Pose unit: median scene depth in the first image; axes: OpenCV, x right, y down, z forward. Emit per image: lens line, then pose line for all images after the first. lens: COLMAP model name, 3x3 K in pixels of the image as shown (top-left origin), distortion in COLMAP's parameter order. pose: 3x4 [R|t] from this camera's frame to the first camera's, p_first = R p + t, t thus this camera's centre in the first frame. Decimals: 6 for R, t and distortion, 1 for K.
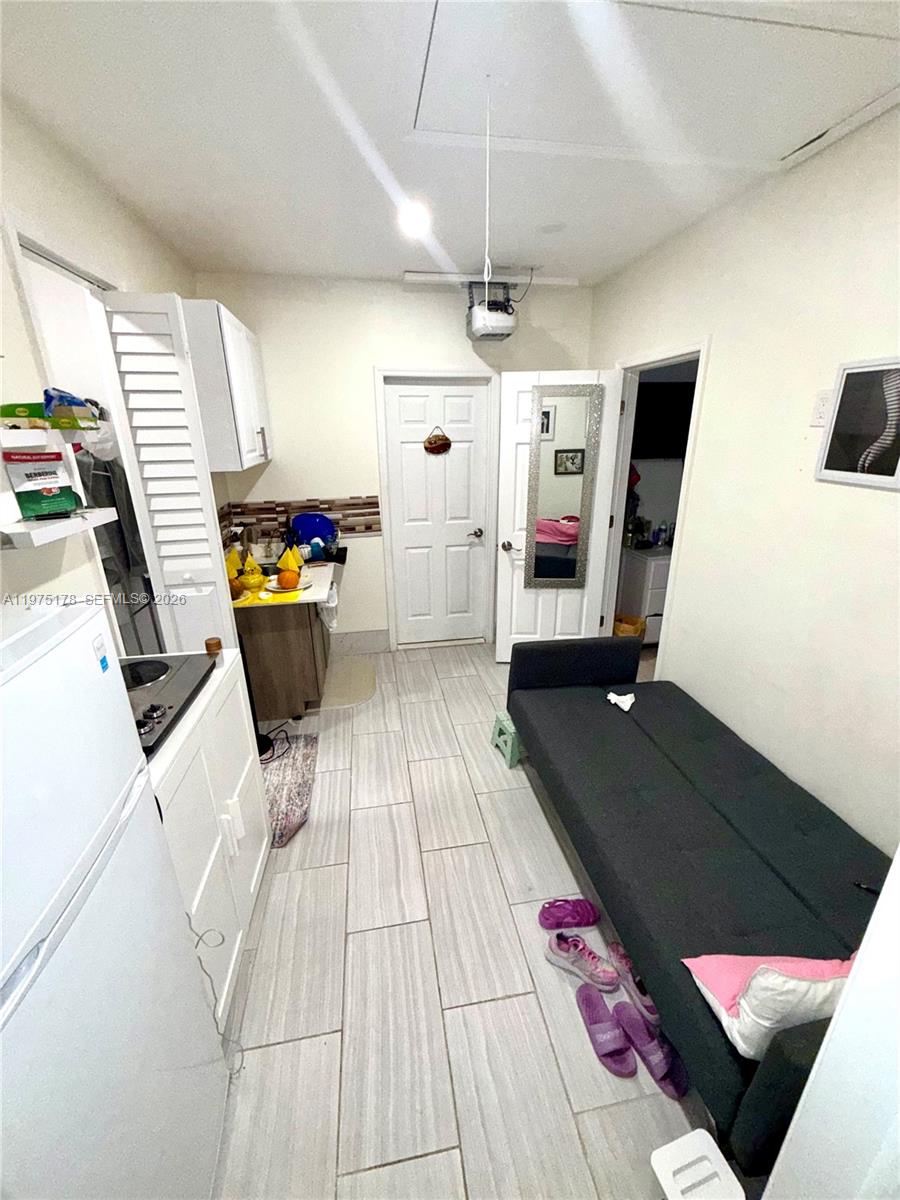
lens RADIAL K [[477.6, 0, 448.3], [0, 477.6, 602.4], [0, 0, 1]] dist [-0.000758, 0.000201]
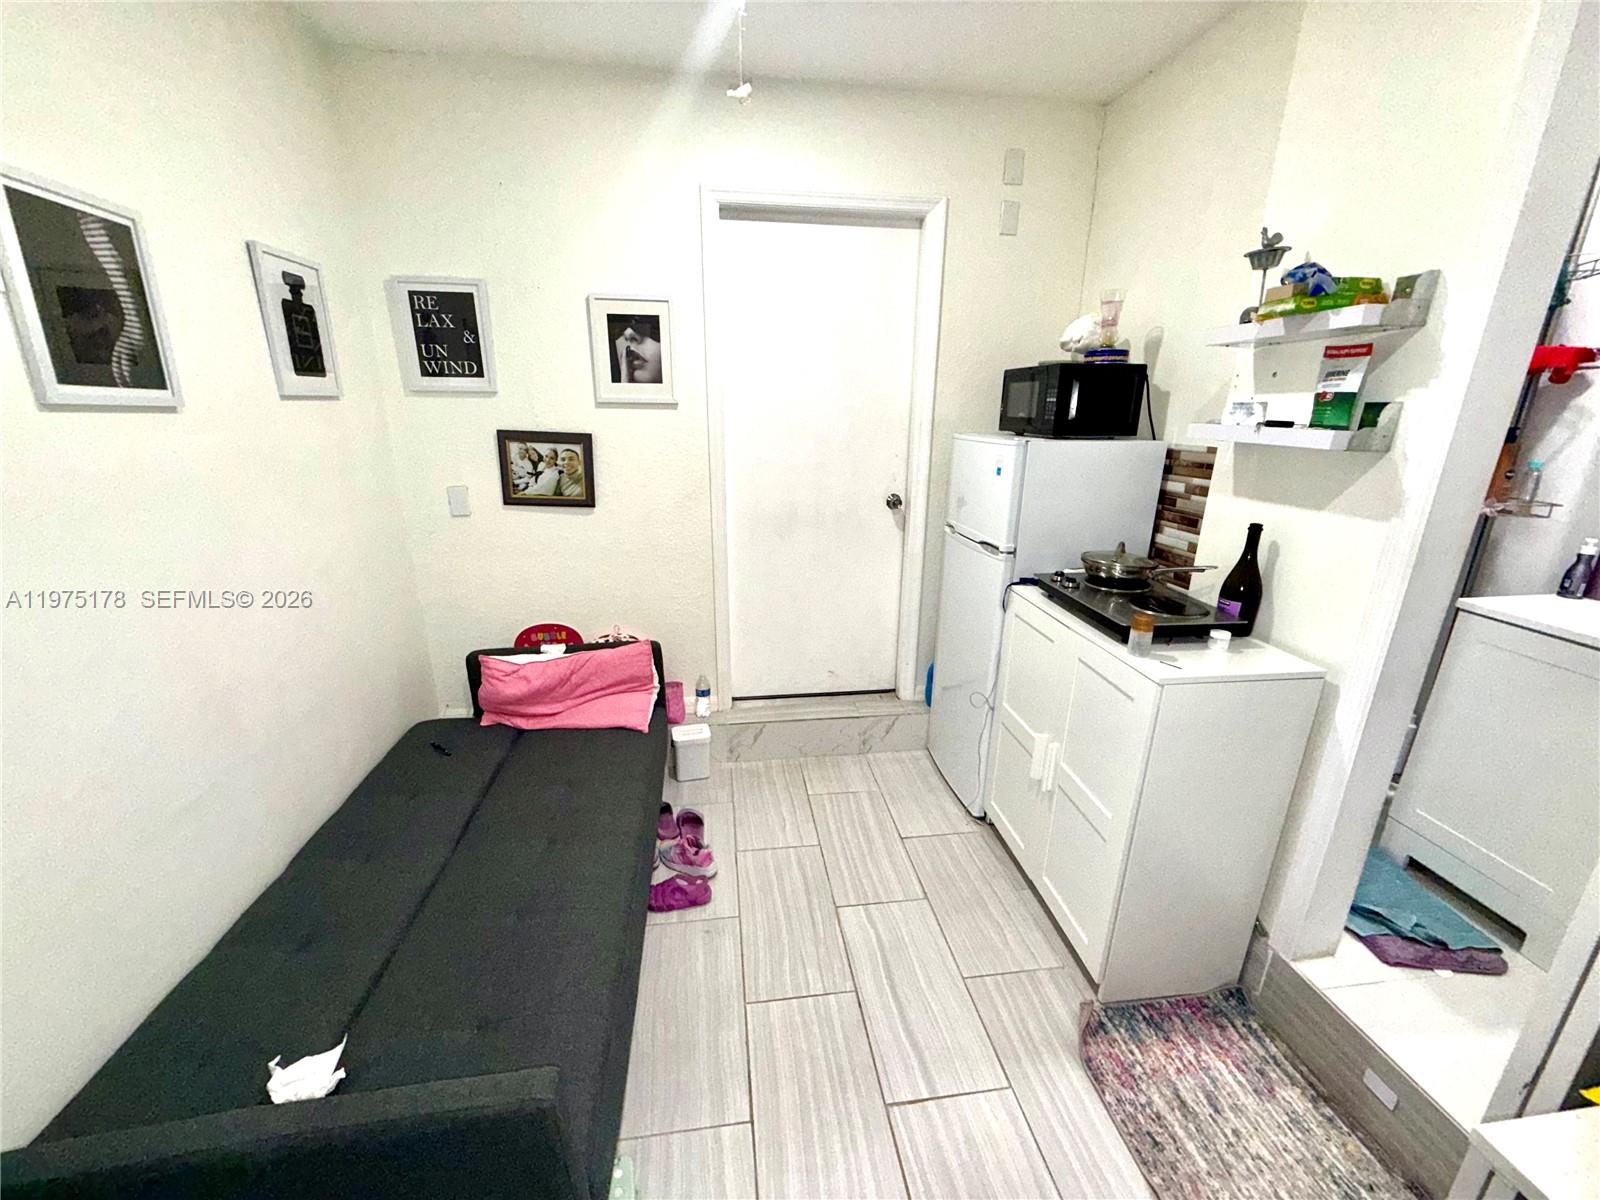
lens RADIAL K [[636.8, 0, 797.3], [0, 636.8, 596.8], [0, 0, 1]] dist [-0.000758, 0.000201]
pose [[-0.999450, -0.009151, 0.031866, -0.001575], [0.011427, 0.807181, 0.590194, -0.443705], [-0.031122, 0.590233, -0.806633, 1.510631]]
